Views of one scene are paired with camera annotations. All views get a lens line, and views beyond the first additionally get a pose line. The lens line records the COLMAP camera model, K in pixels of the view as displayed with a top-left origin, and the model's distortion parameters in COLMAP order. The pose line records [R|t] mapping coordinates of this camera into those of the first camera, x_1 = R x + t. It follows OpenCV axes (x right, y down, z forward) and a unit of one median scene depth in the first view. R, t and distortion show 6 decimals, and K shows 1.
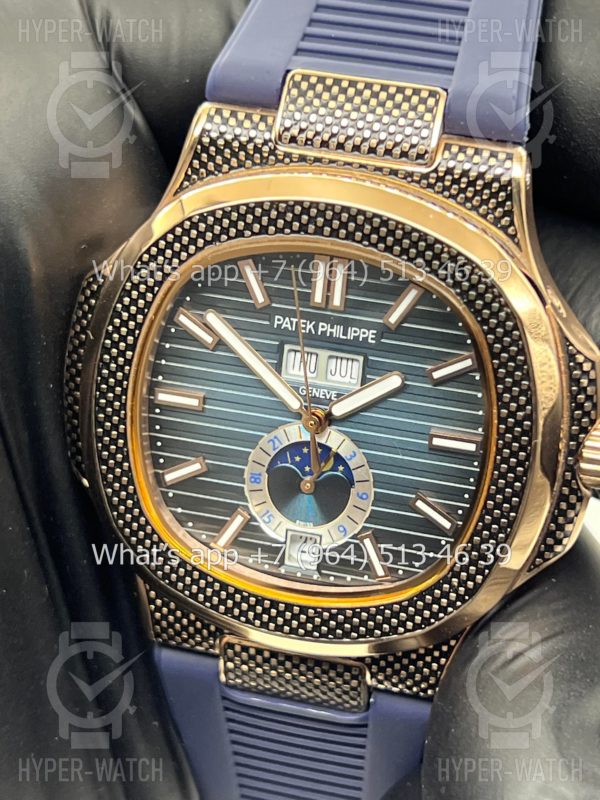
lens RADIAL K [[1898.2, 0, 305.8], [0, 1898.2, 392.6], [0, 0, 1]] dist [0.241952, 0.000000]
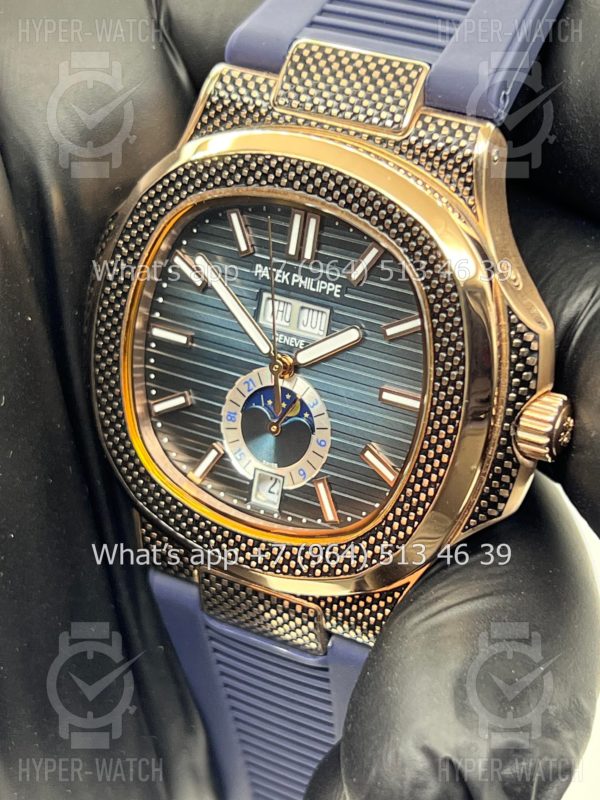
lens RADIAL K [[1898.2, 0, 293.7], [0, 1898.2, 395.4], [0, 0, 1]] dist [0.241952, 0.000000]
pose [[0.965079, 0.108406, -0.238476, 0.267911], [-0.118548, 0.992538, -0.028559, 0.061031], [0.233601, 0.055833, 0.970728, -0.032388]]
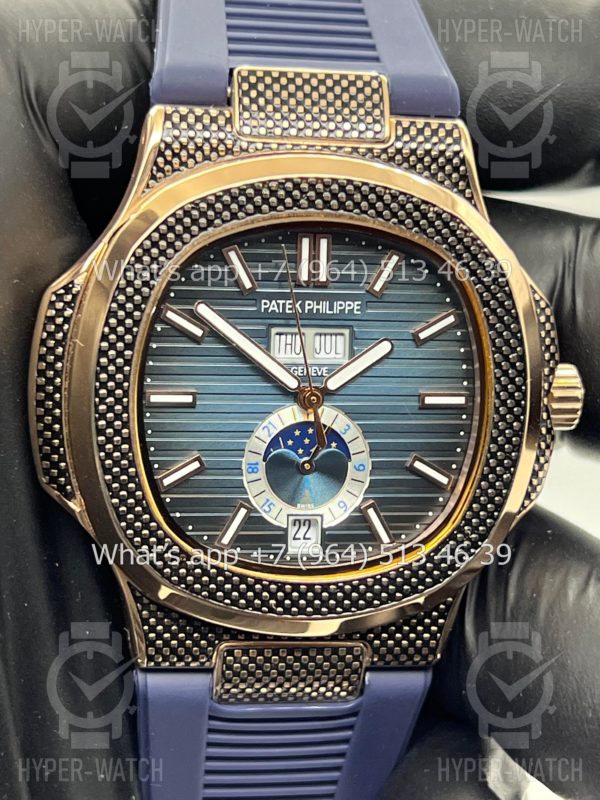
lens RADIAL K [[1898.2, 0, 293.2], [0, 1898.2, 412.8], [0, 0, 1]] dist [0.241952, 0.000000]
pose [[0.906508, -0.115962, 0.405952, -0.421216], [0.172615, 0.979300, -0.105714, 0.129337], [-0.385290, 0.165903, 0.907760, 0.078627]]
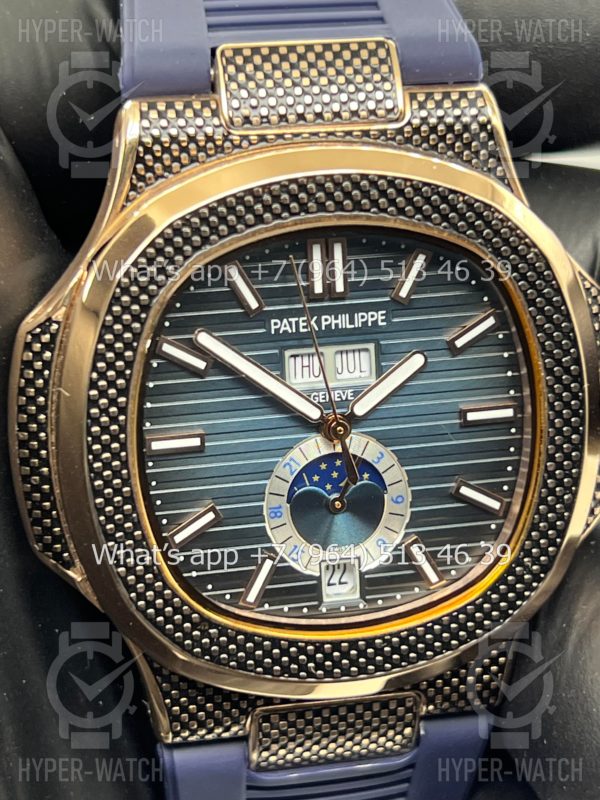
lens RADIAL K [[1898.2, 0, 293.8], [0, 1898.2, 404.7], [0, 0, 1]] dist [0.241952, 0.000000]
pose [[0.889281, -0.218661, 0.401705, -0.366720], [0.250490, 0.967721, -0.027766, 0.024209], [-0.382667, 0.125315, 0.915348, 0.199601]]
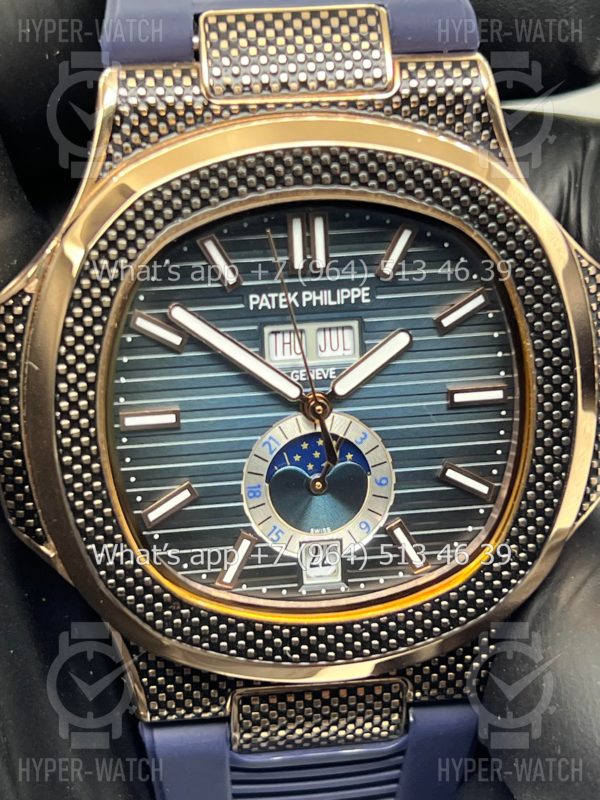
lens RADIAL K [[1898.2, 0, 299.7], [0, 1898.2, 397.1], [0, 0, 1]] dist [0.241952, 0.000000]
pose [[0.923048, -0.208617, 0.323206, -0.280617], [0.229216, 0.973013, -0.026578, 0.031813], [-0.308939, 0.098616, 0.945955, 0.189937]]
